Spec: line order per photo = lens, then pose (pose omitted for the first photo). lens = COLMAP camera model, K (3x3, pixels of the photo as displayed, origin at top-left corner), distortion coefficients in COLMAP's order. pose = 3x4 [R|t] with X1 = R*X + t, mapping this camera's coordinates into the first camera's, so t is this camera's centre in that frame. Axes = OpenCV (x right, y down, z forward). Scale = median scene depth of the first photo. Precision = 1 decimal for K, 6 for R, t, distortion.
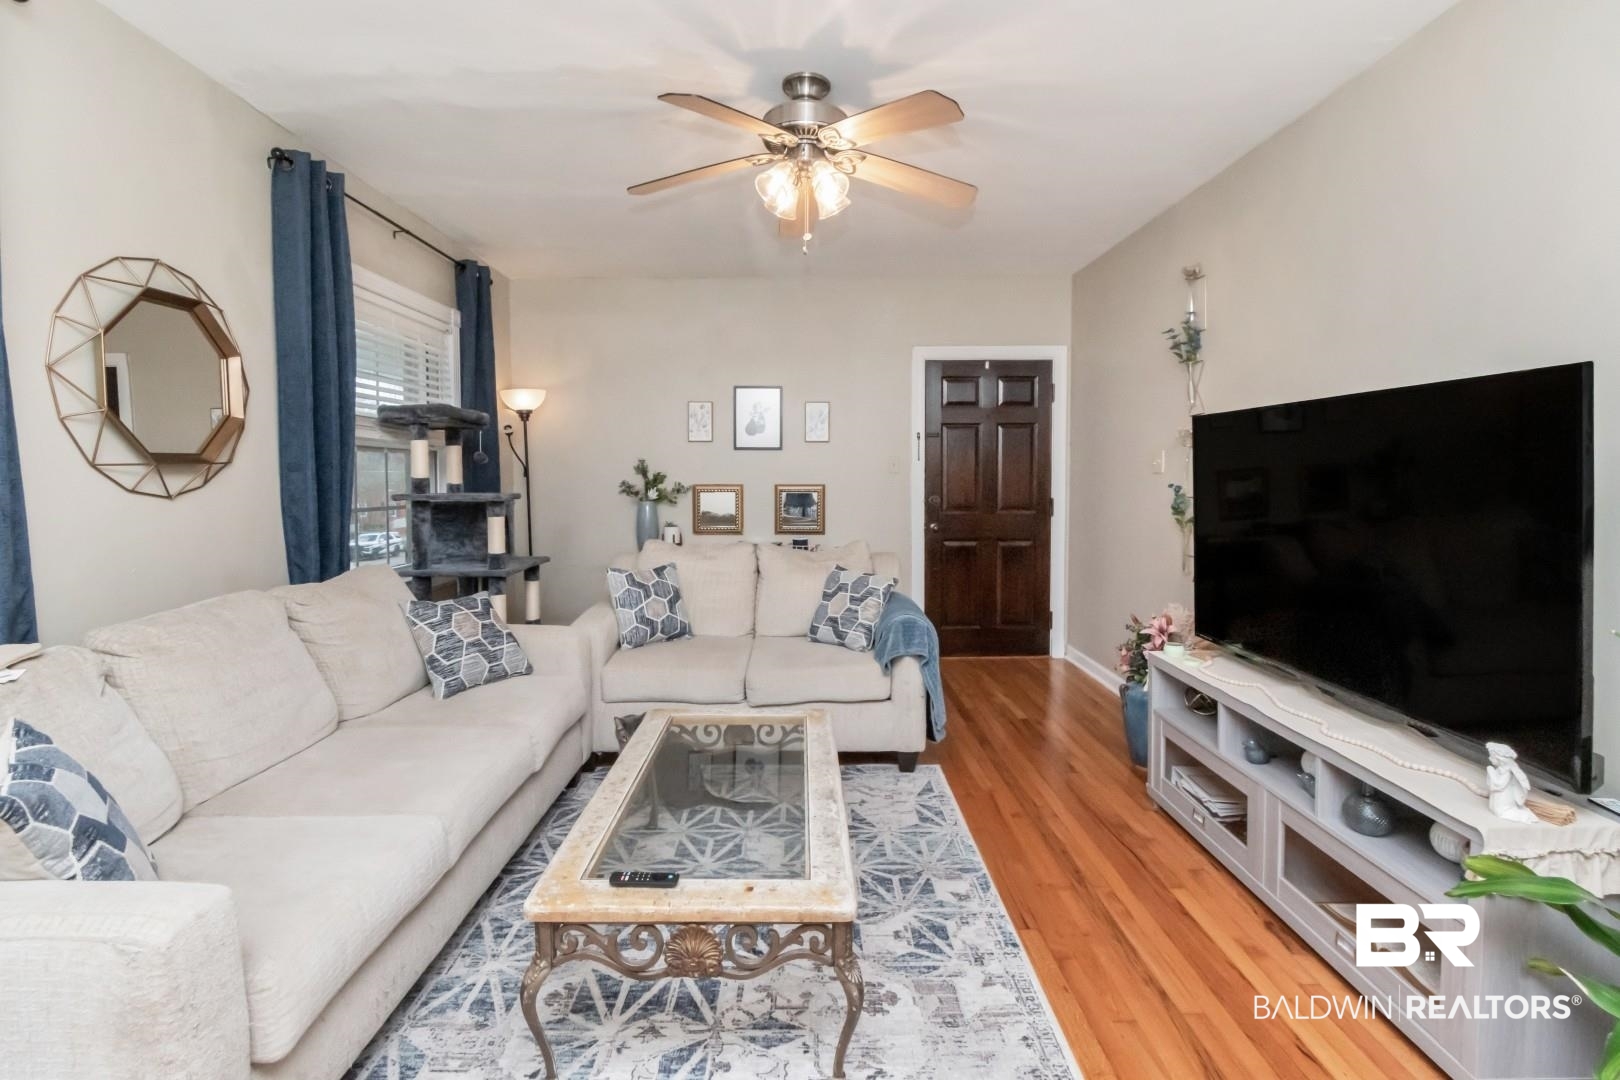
lens RADIAL K [[753.0, 0, 796.5], [0, 753.0, 505.4], [0, 0, 1]] dist [0.000887, -0.000075]
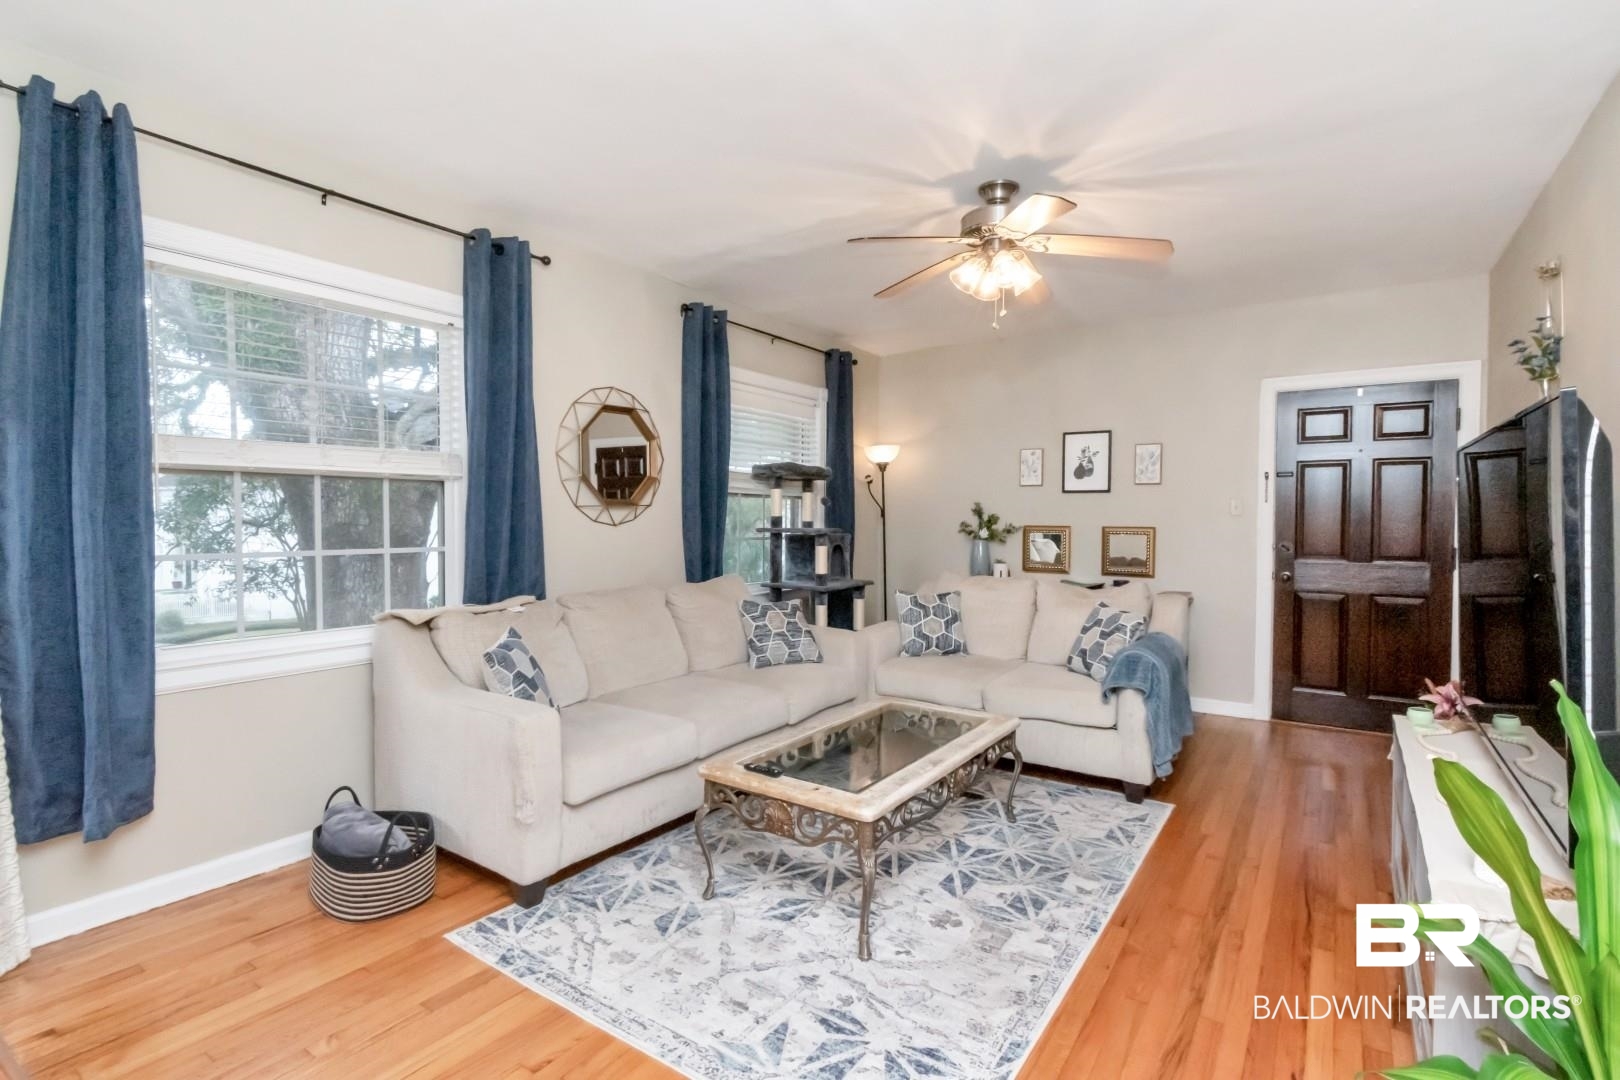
lens RADIAL K [[763.3, 0, 810.0], [0, 763.3, 540.0], [0, 0, 1]] dist [0.000064, -0.000097]
pose [[0.824727, 0.023286, -0.565052, 0.422145], [-0.031301, 0.999500, -0.004497, 0.013907], [0.564664, 0.021396, 0.825043, -0.143733]]
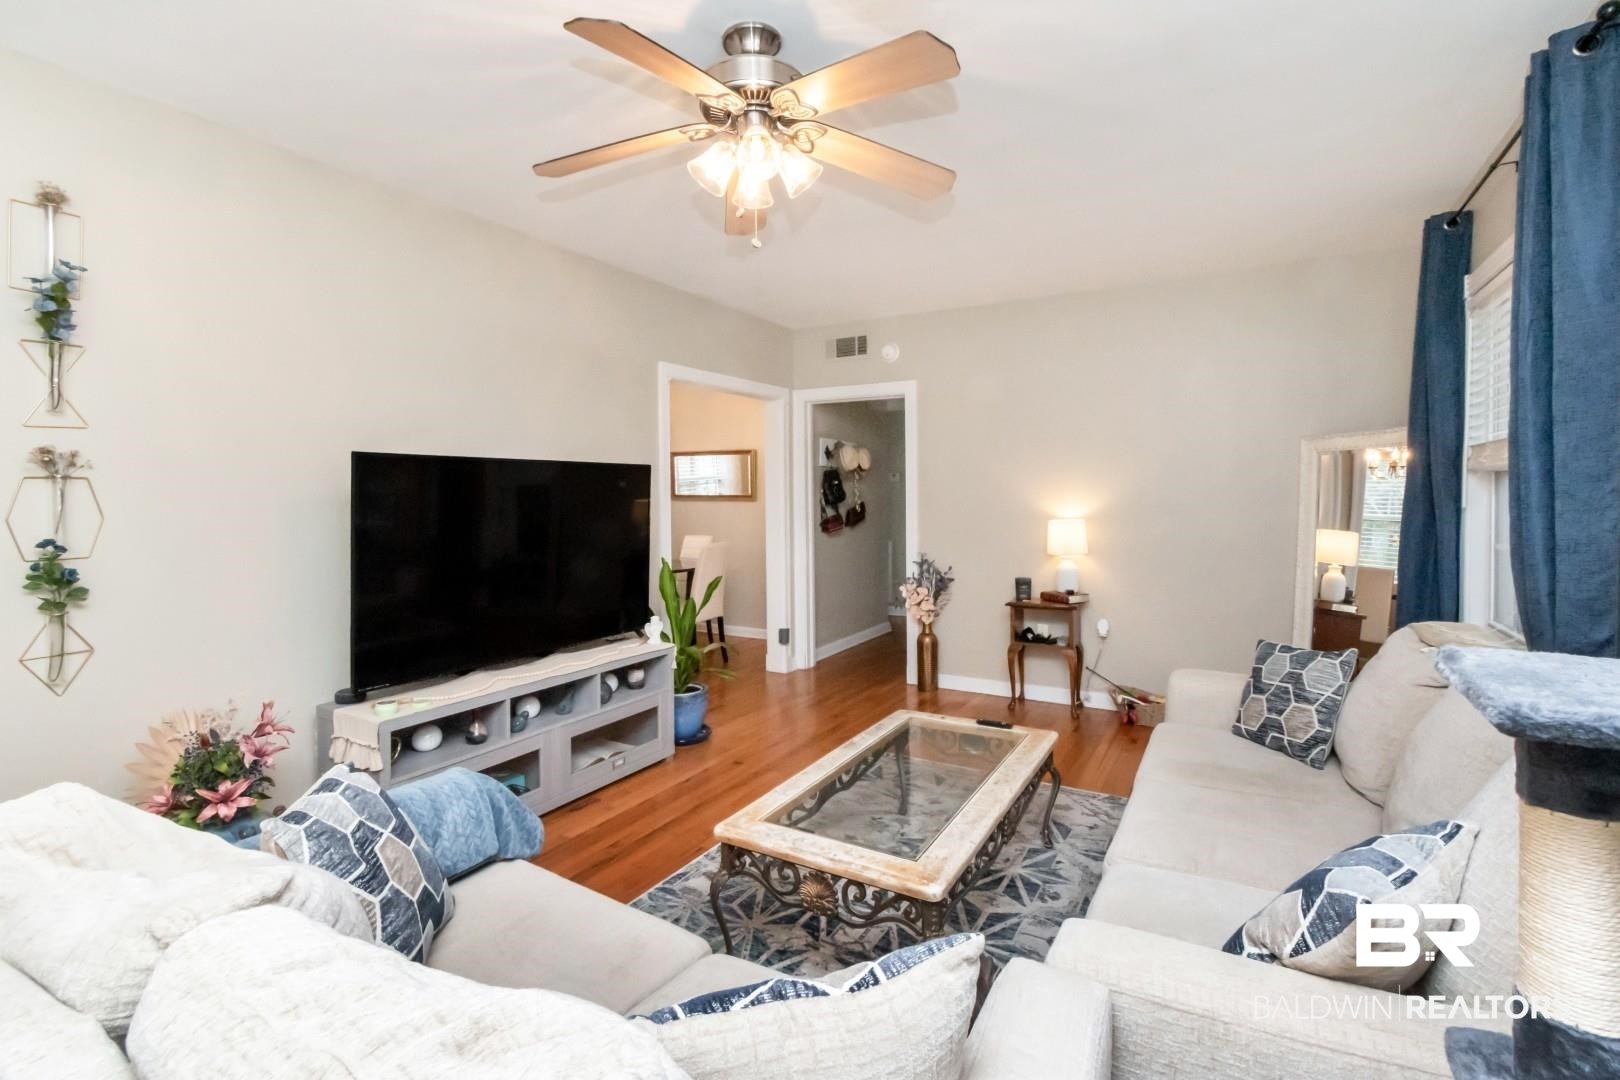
lens RADIAL K [[732.2, 0, 837.0], [0, 732.2, 511.5], [0, 0, 1]] dist [0.001186, 0.000094]
pose [[-0.875974, -0.006131, 0.482320, -0.408551], [0.028351, 0.997536, 0.064171, -0.087809], [-0.481525, 0.069887, -0.873642, 1.526816]]
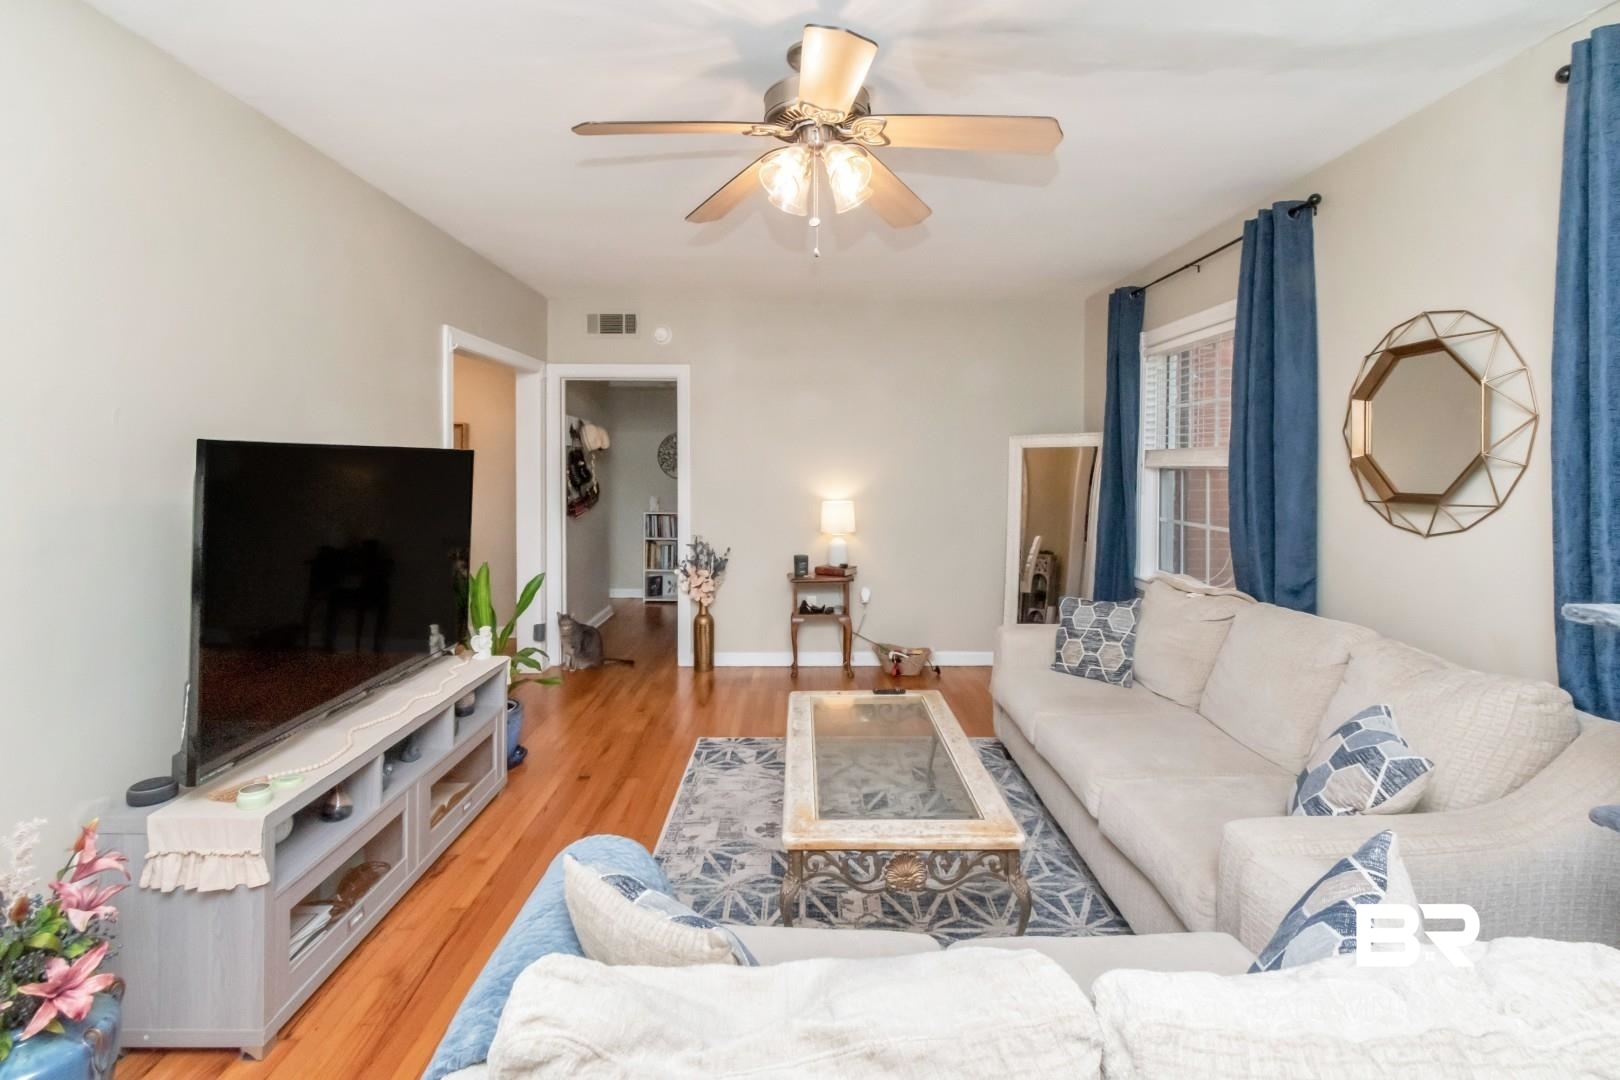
lens RADIAL K [[722.5, 0, 809.3], [0, 722.5, 474.1], [0, 0, 1]] dist [0.002019, 0.000031]
pose [[-0.999848, -0.000905, -0.017391, 0.031608], [-0.001985, 0.998063, 0.062187, -0.130713], [0.017301, 0.062212, -0.997913, 1.656713]]
